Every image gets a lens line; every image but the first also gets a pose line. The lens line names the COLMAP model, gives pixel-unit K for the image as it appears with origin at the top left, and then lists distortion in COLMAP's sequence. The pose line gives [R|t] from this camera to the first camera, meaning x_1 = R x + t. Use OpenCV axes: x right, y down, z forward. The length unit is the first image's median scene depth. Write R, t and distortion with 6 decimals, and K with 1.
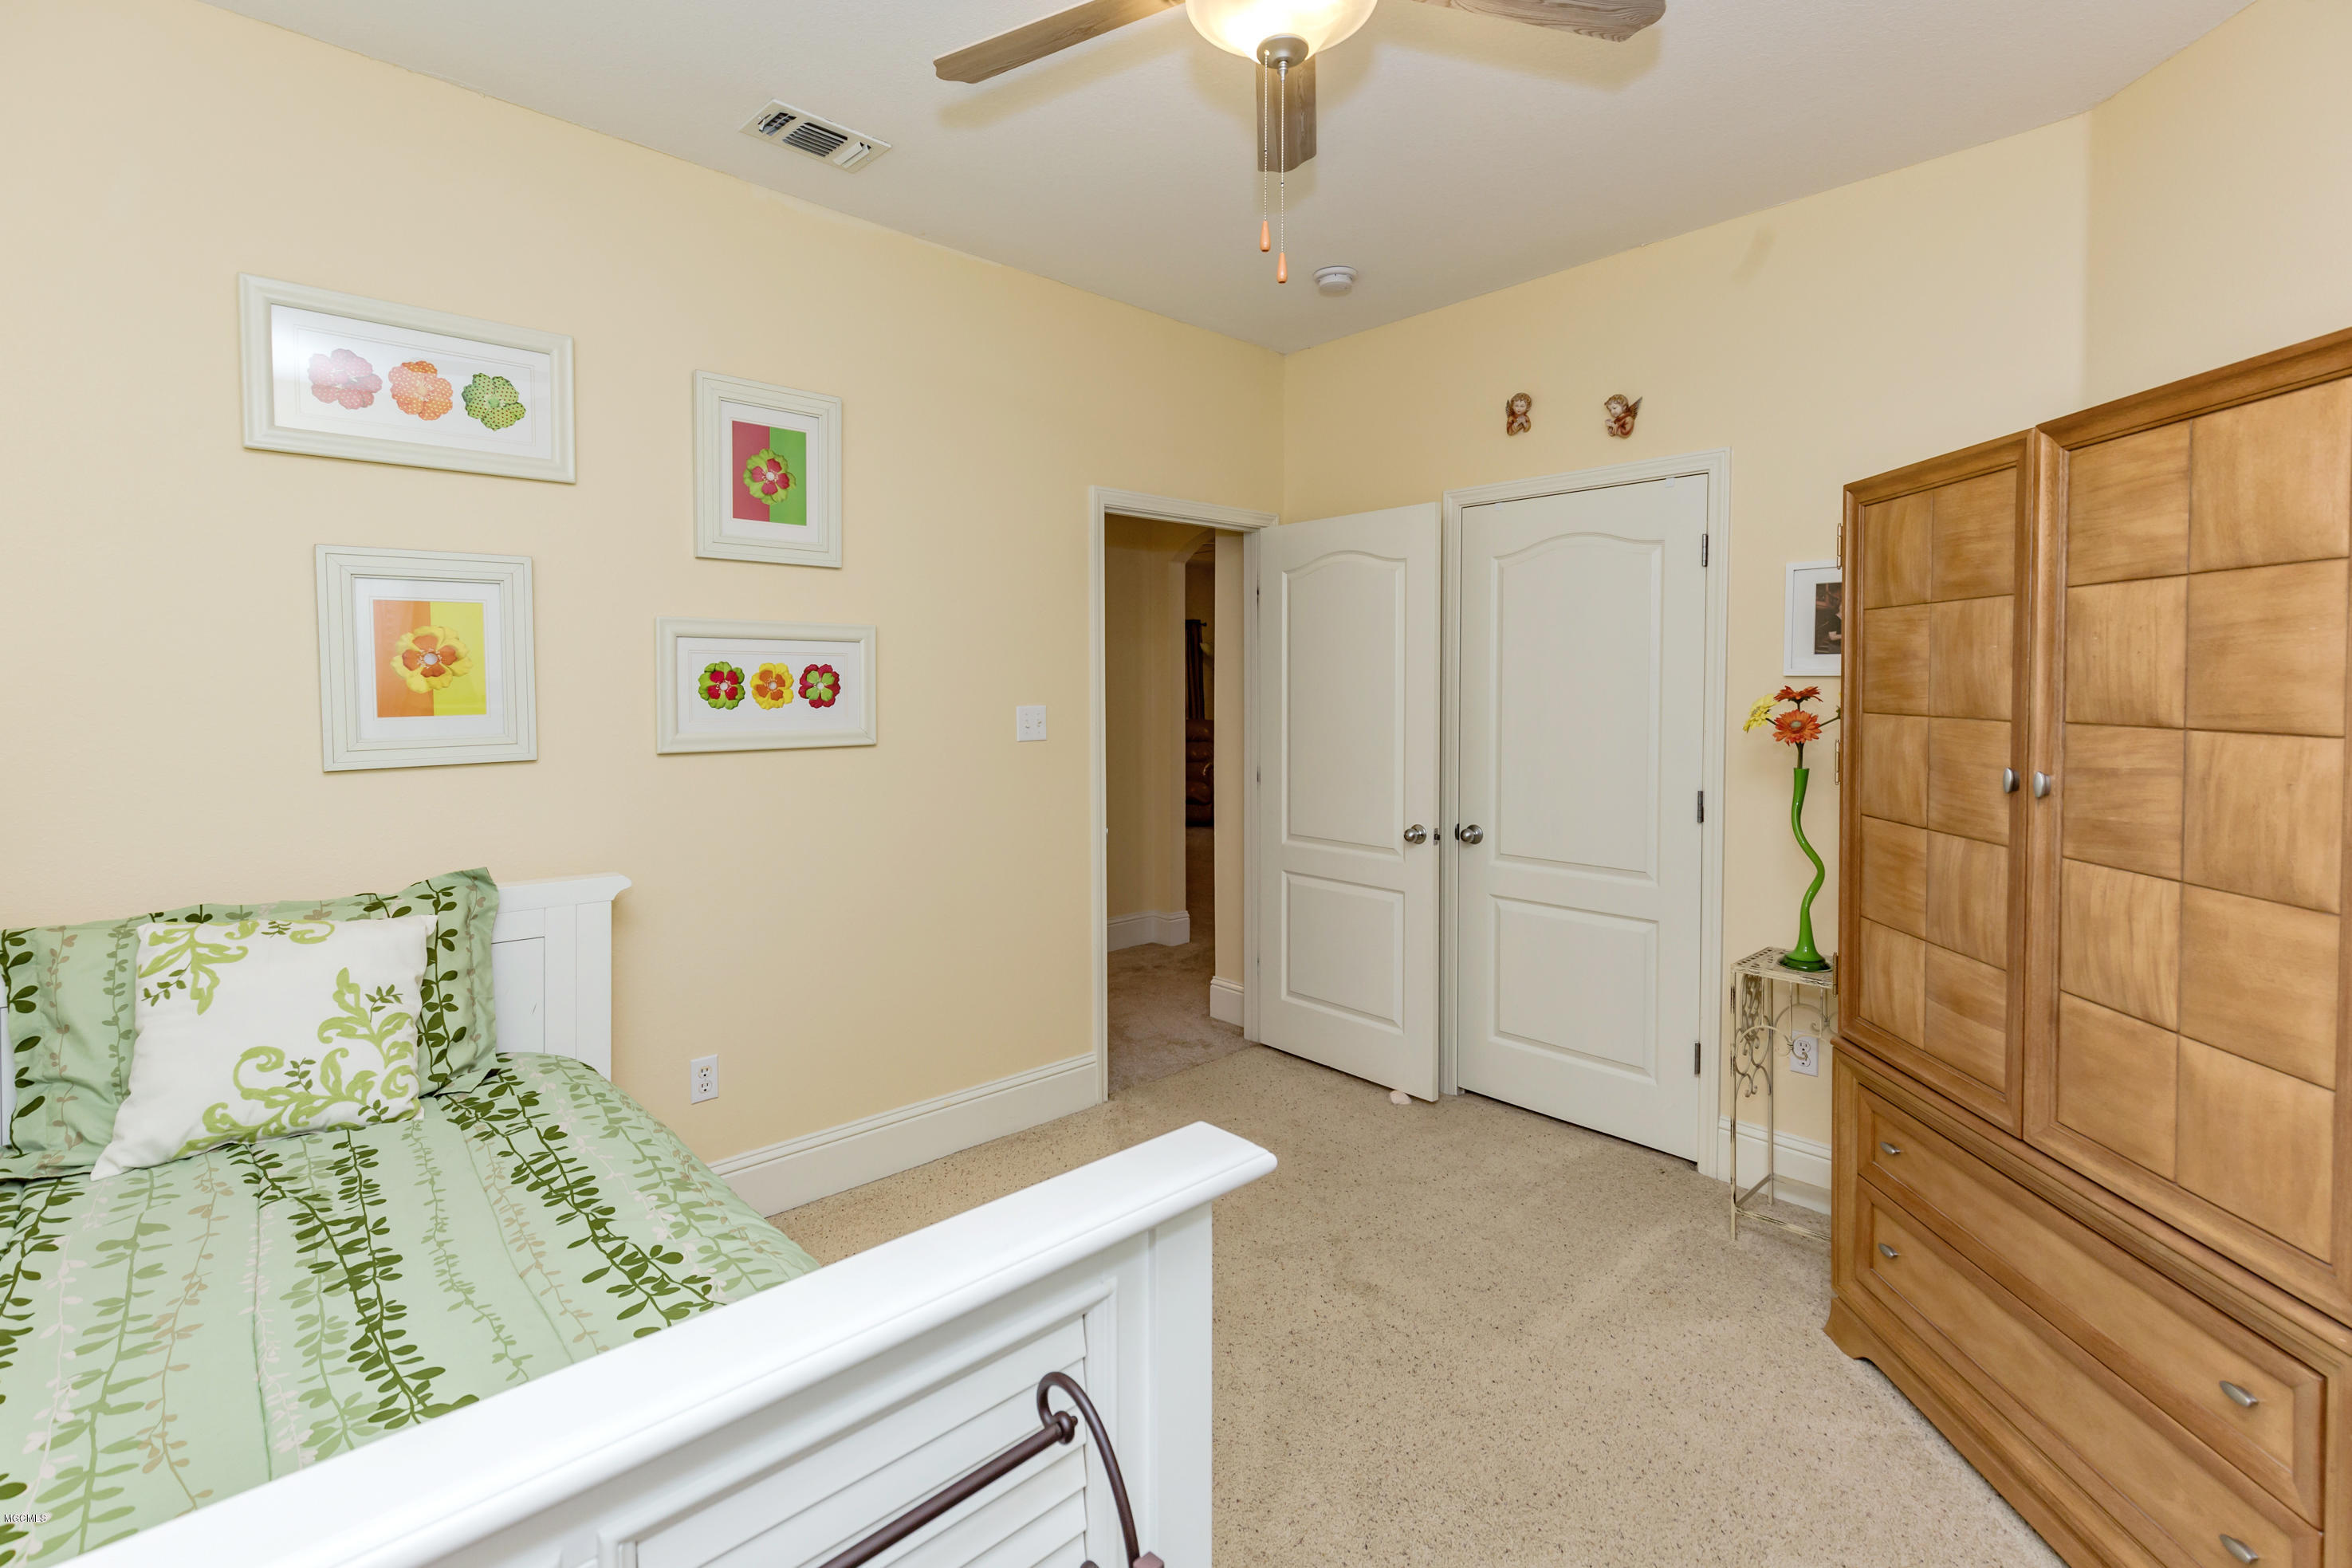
lens RADIAL K [[1073.1, 0, 1150.2], [0, 1073.1, 713.3], [0, 0, 1]] dist [0.009734, -0.001670]
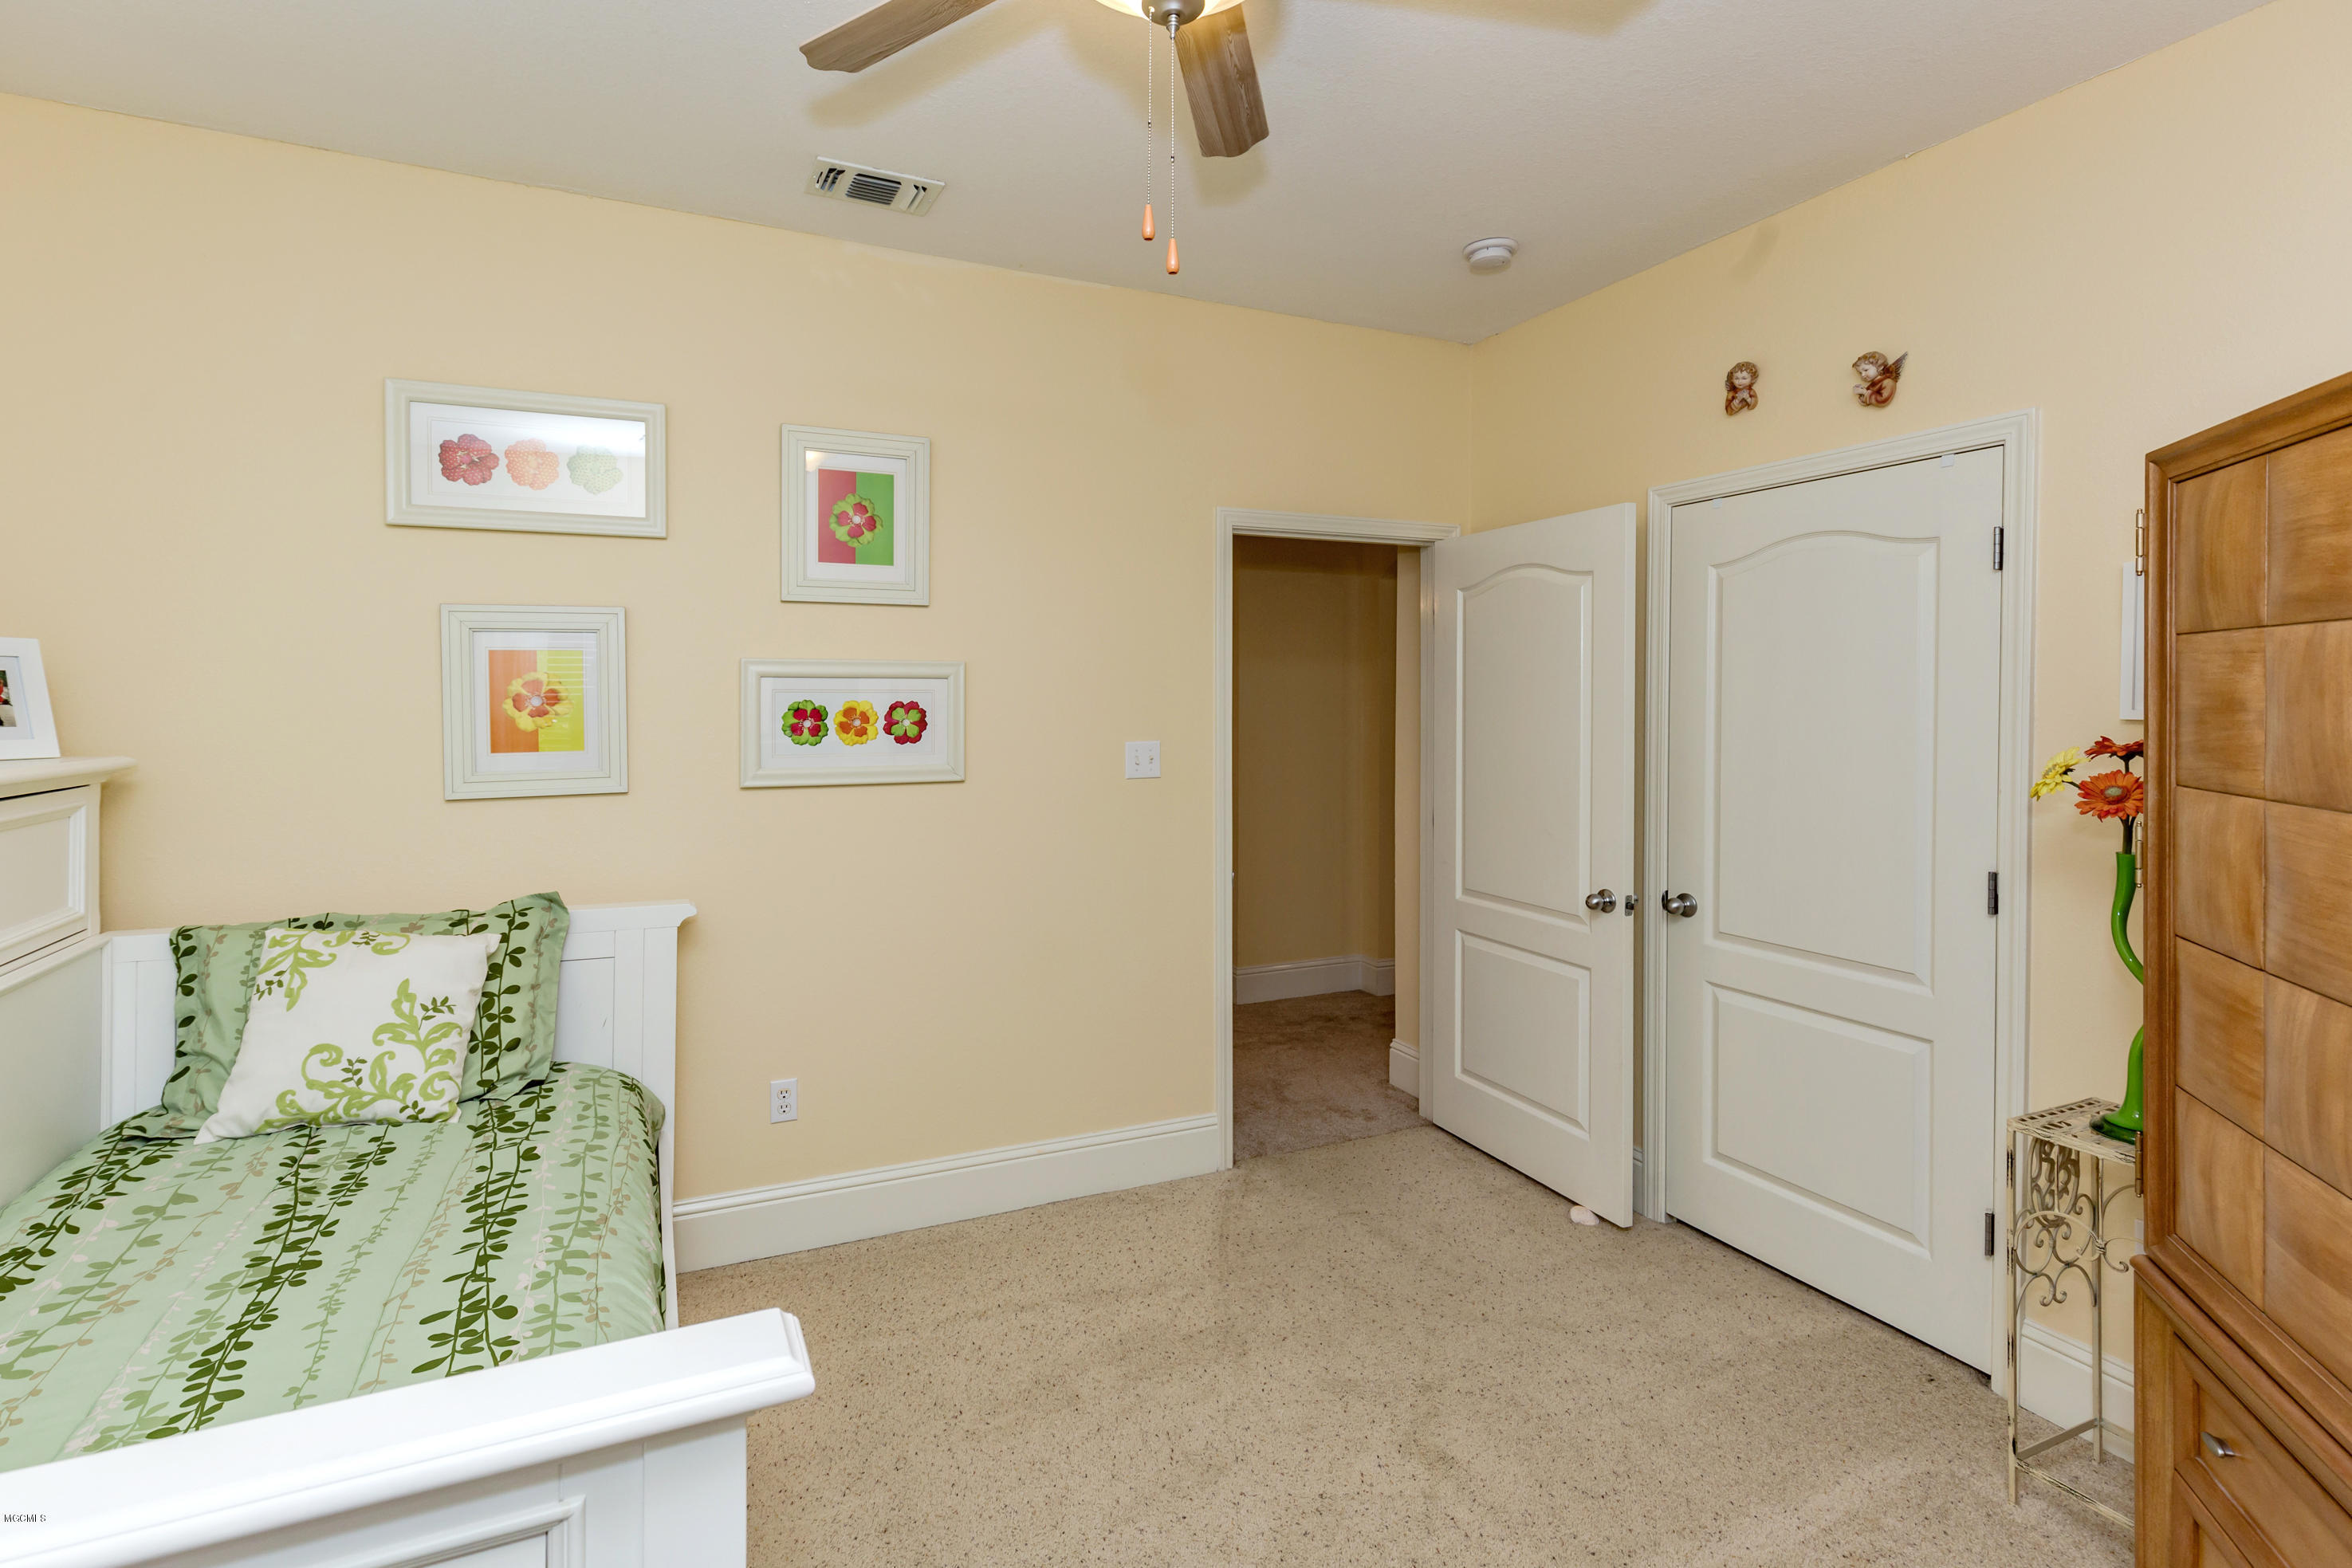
lens RADIAL K [[1073.1, 0, 1073.1], [0, 1073.1, 712.6], [0, 0, 1]] dist [0.009734, -0.001670]
pose [[0.944018, 0.006192, -0.329835, 0.192616], [-0.011760, 0.999820, -0.014889, -0.023591], [0.329683, 0.017934, 0.943921, 0.104783]]
